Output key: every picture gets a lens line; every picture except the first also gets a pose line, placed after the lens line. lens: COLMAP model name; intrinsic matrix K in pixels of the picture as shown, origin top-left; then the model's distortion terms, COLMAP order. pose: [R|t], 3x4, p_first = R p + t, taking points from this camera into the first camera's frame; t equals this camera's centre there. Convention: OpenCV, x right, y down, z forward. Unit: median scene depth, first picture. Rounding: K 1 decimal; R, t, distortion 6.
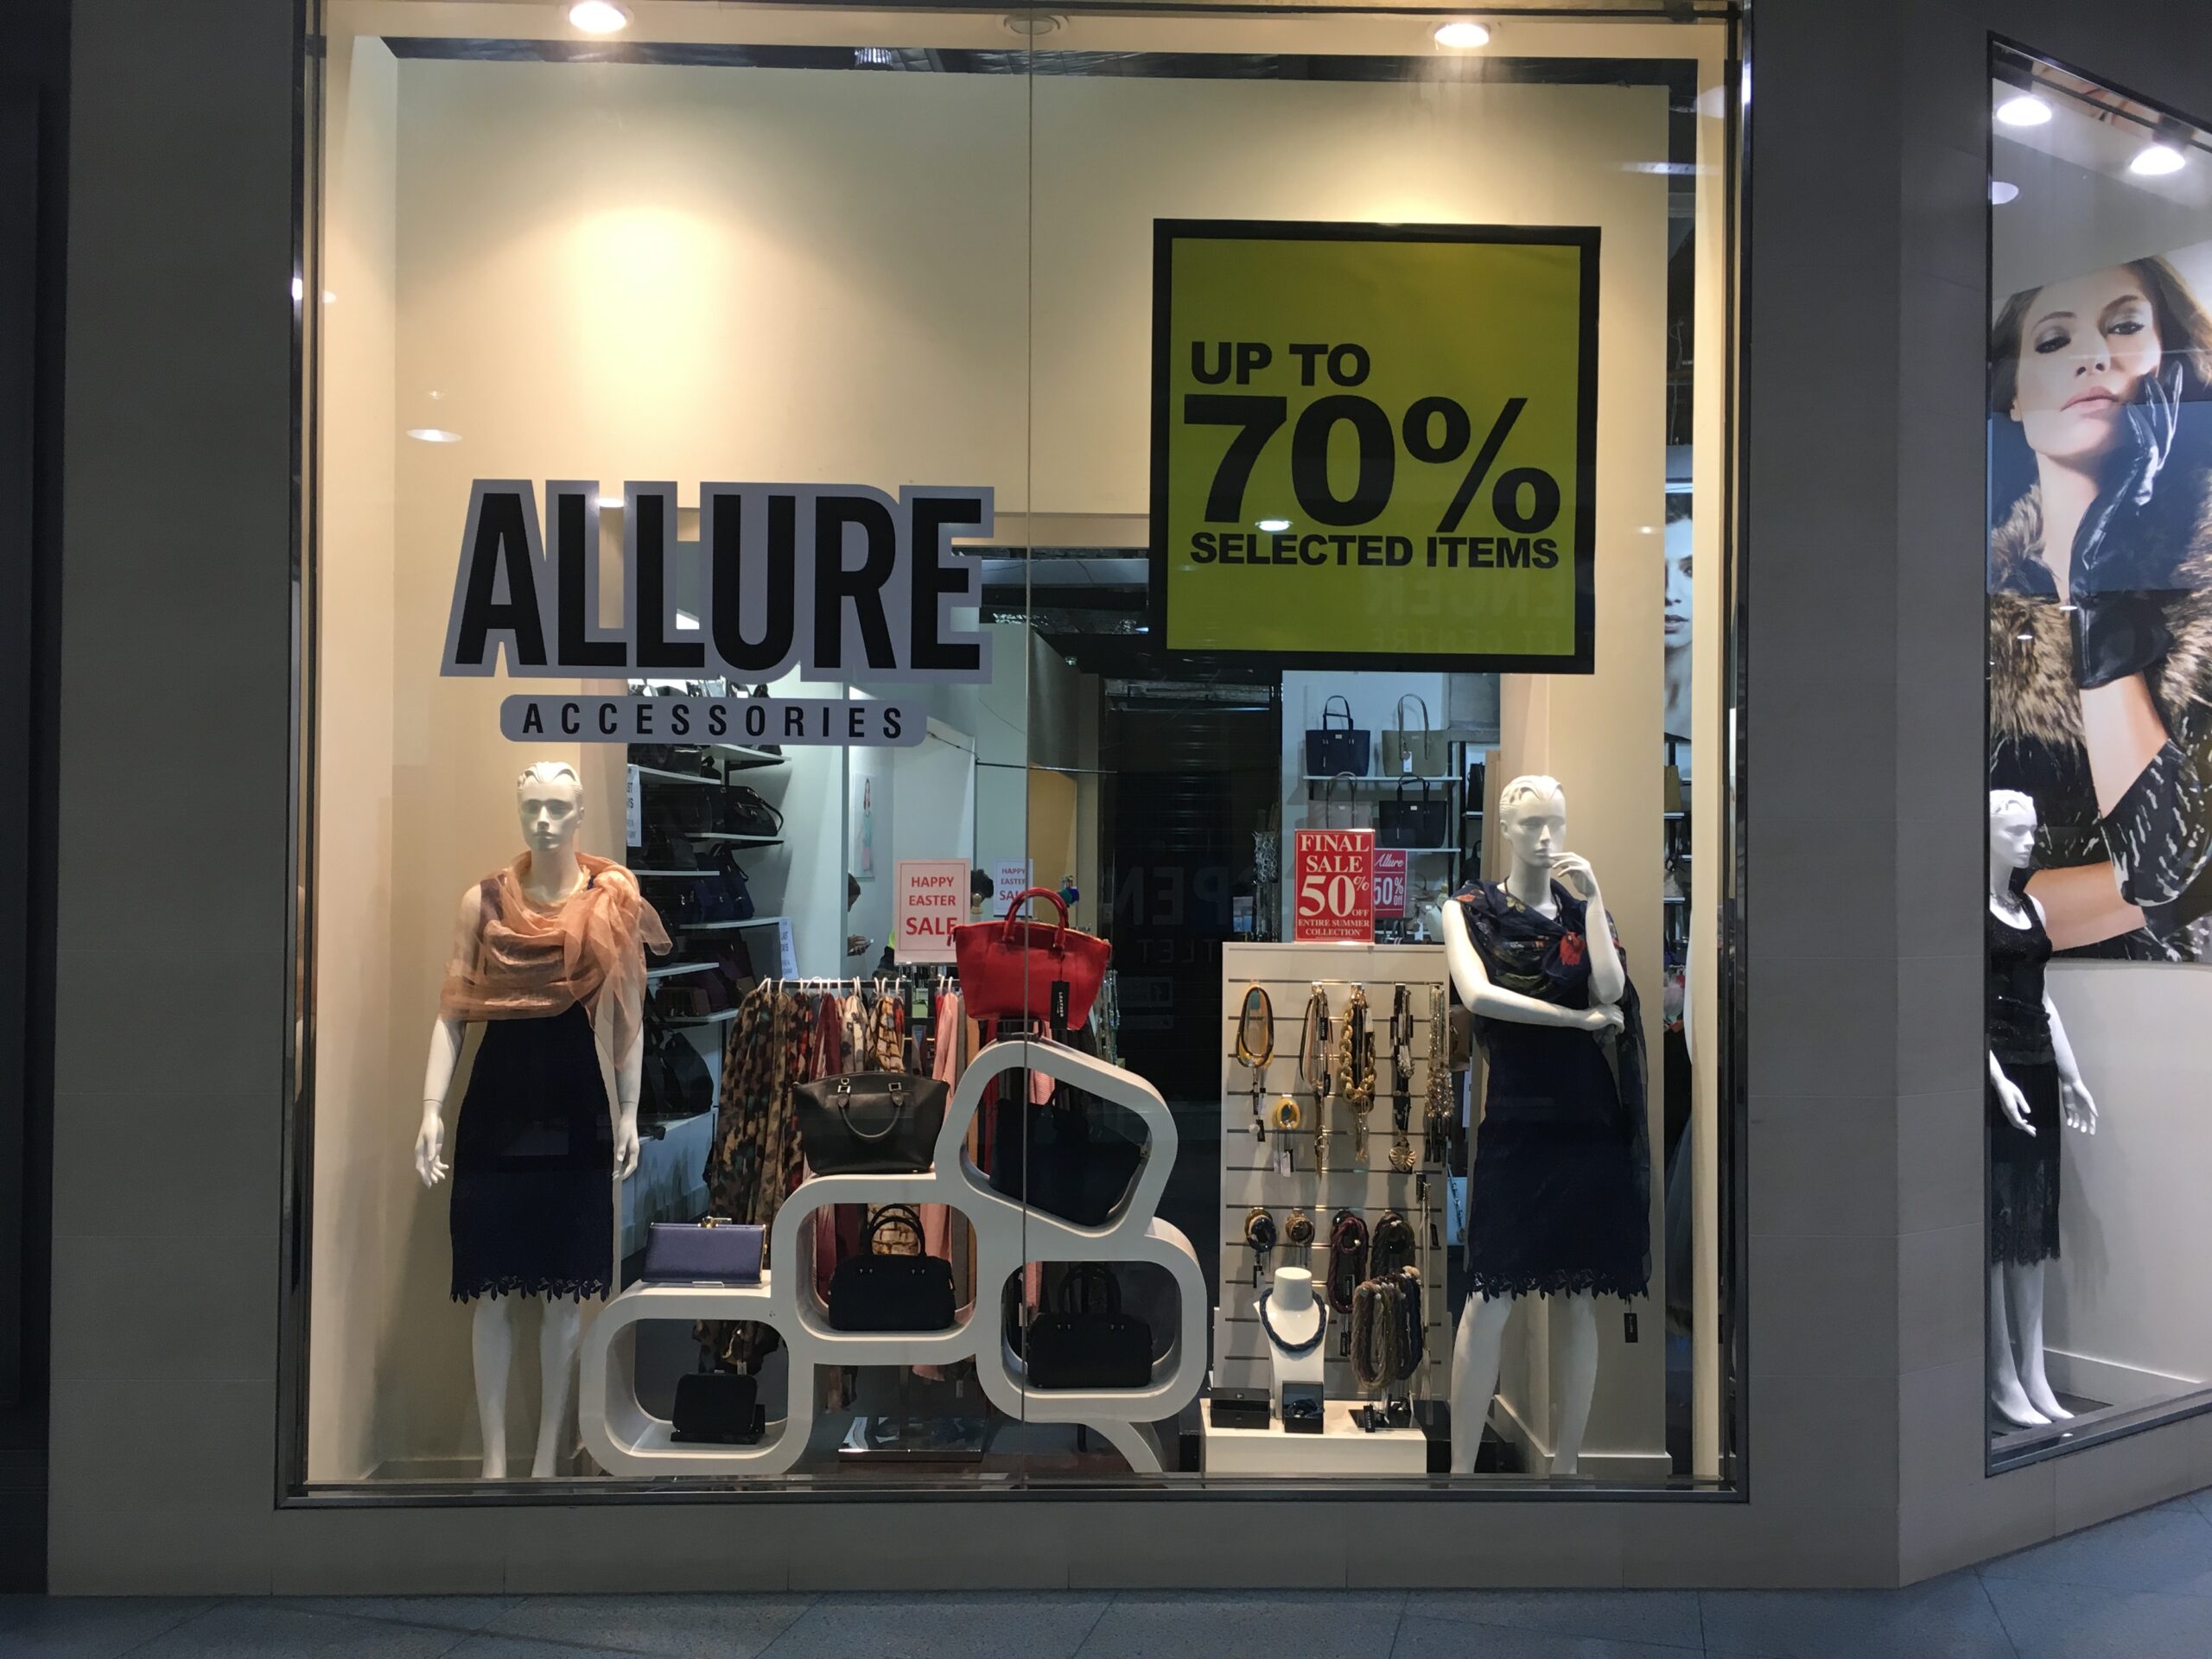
lens RADIAL K [[1892.6, 0, 1100.3], [0, 1892.6, 836.0], [0, 0, 1]] dist [0.078797, 0.000784]
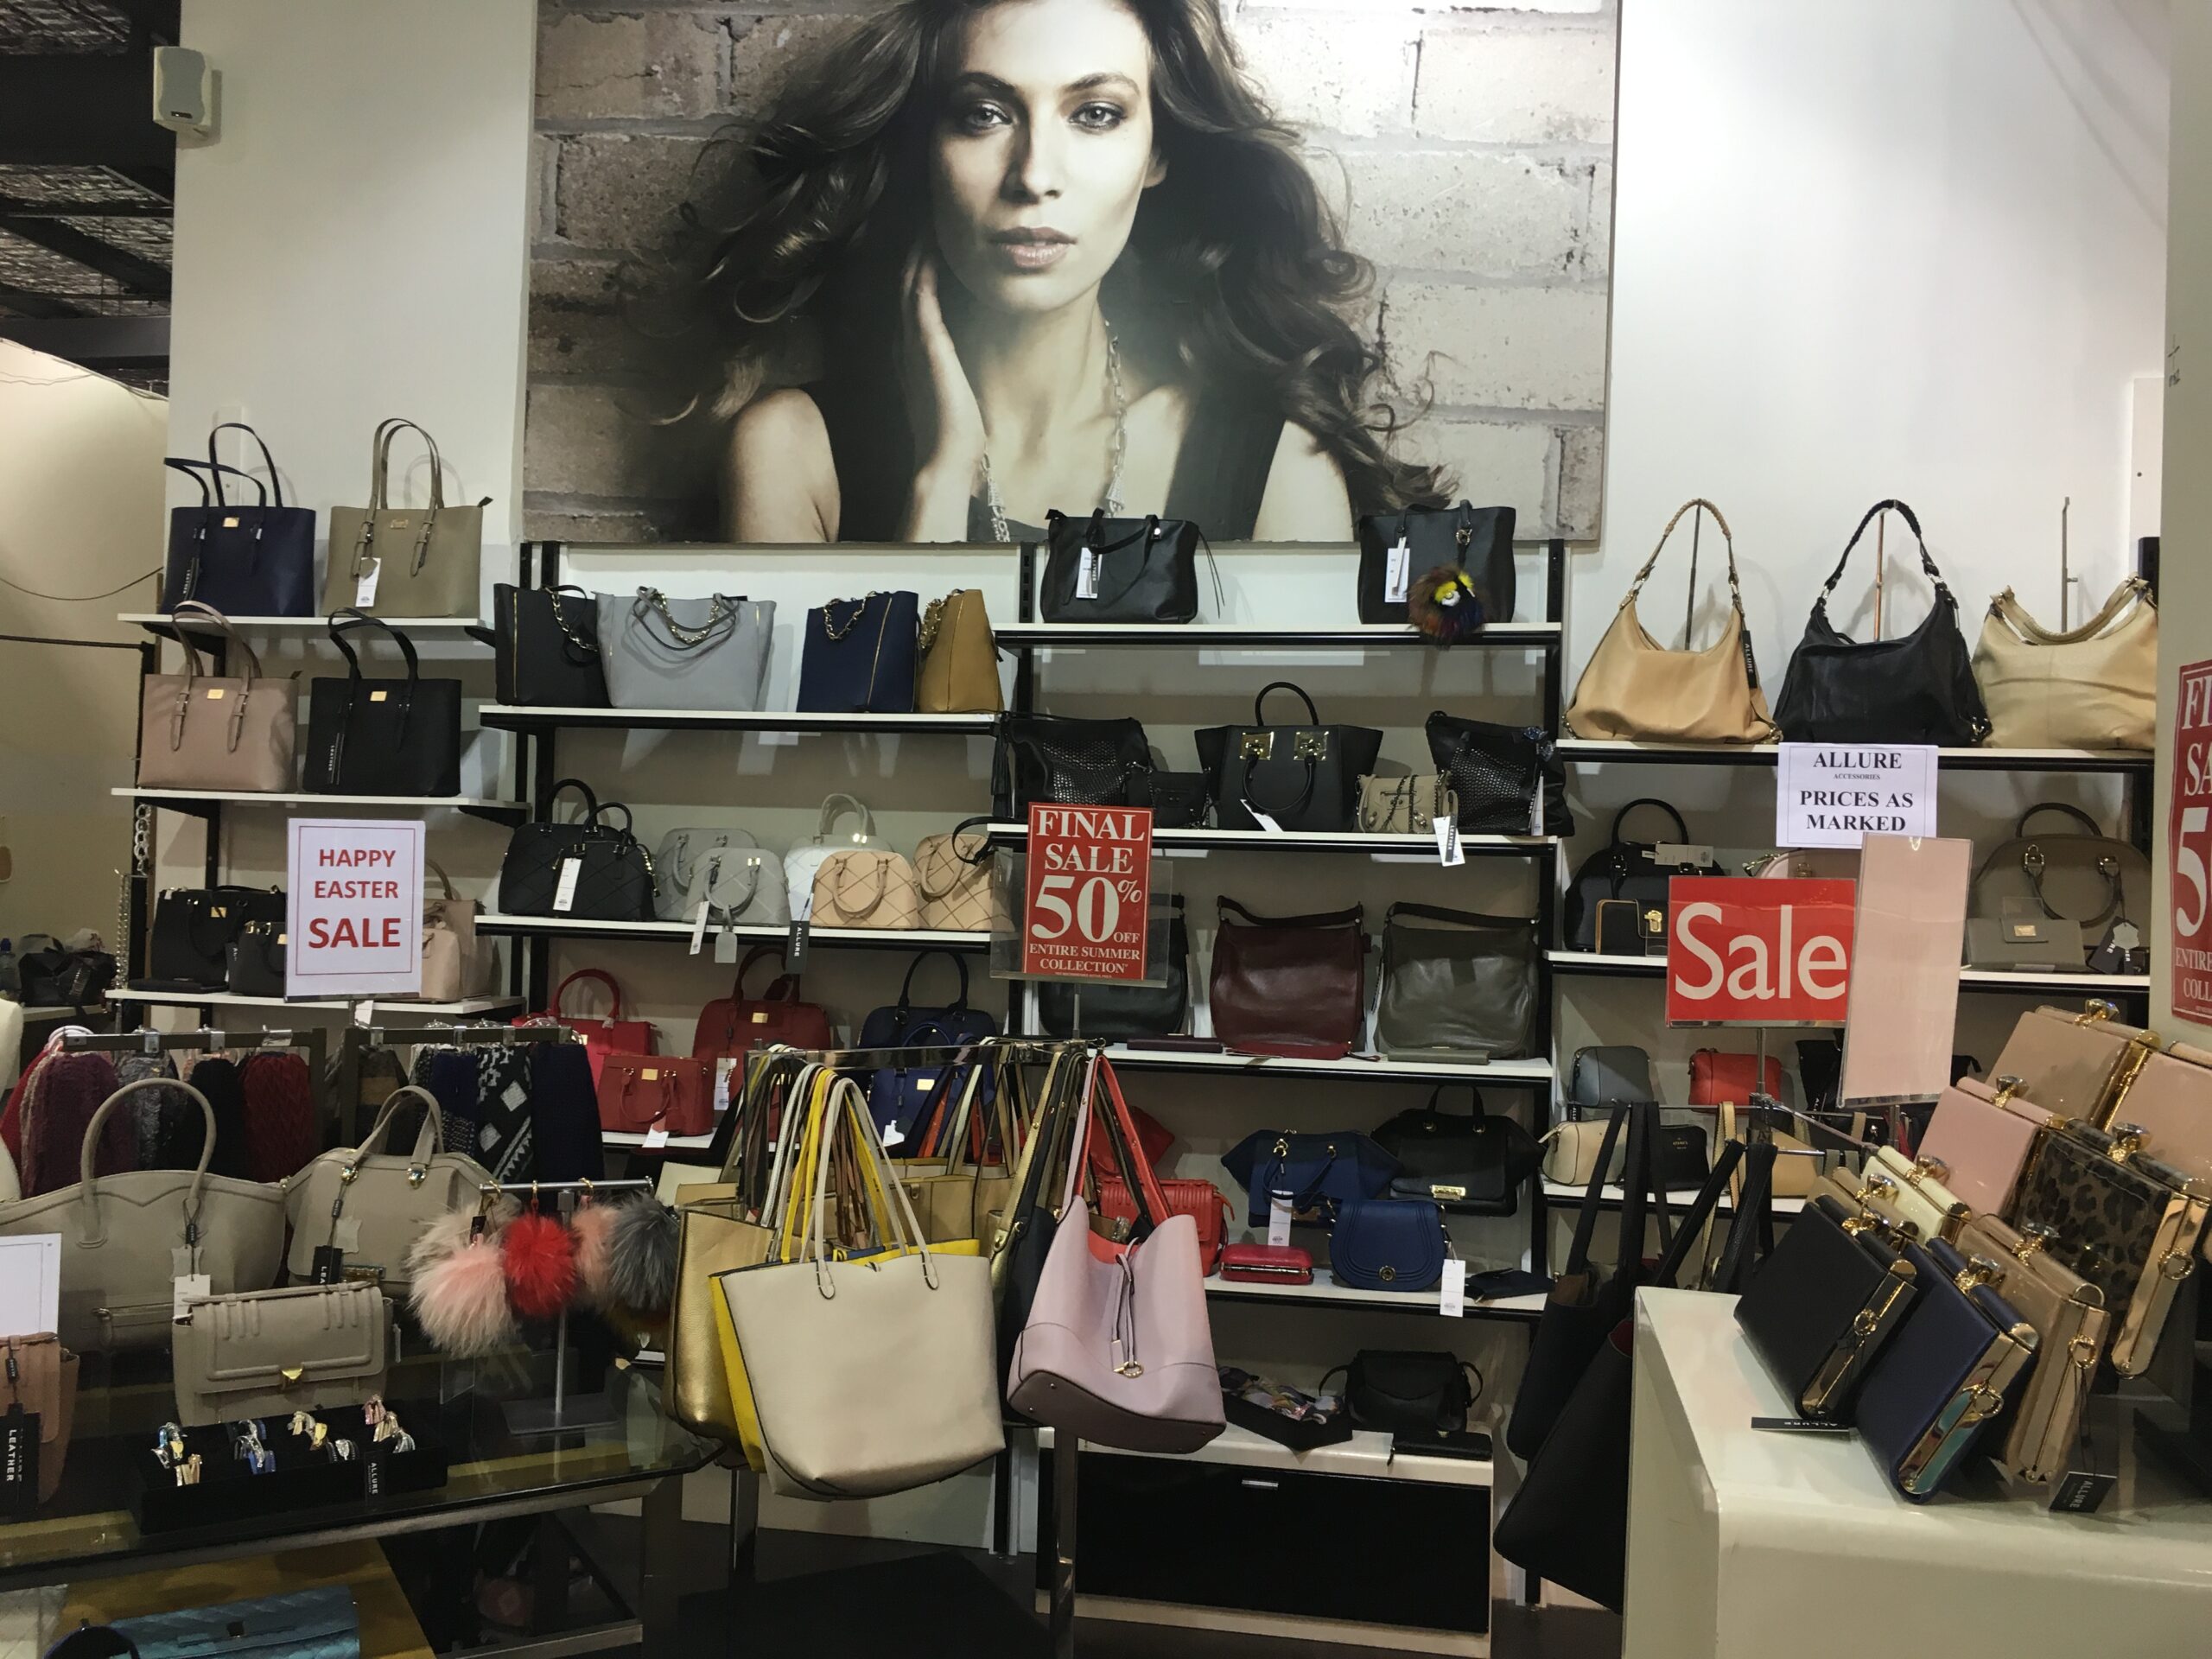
lens RADIAL K [[1892.6, 0, 1112.4], [0, 1892.6, 821.2], [0, 0, 1]] dist [0.078797, 0.000784]
pose [[0.984803, 0.036101, -0.169883, 0.238213], [-0.037422, 0.999289, -0.004580, 0.004969], [0.169597, 0.010868, 0.985454, 0.379107]]
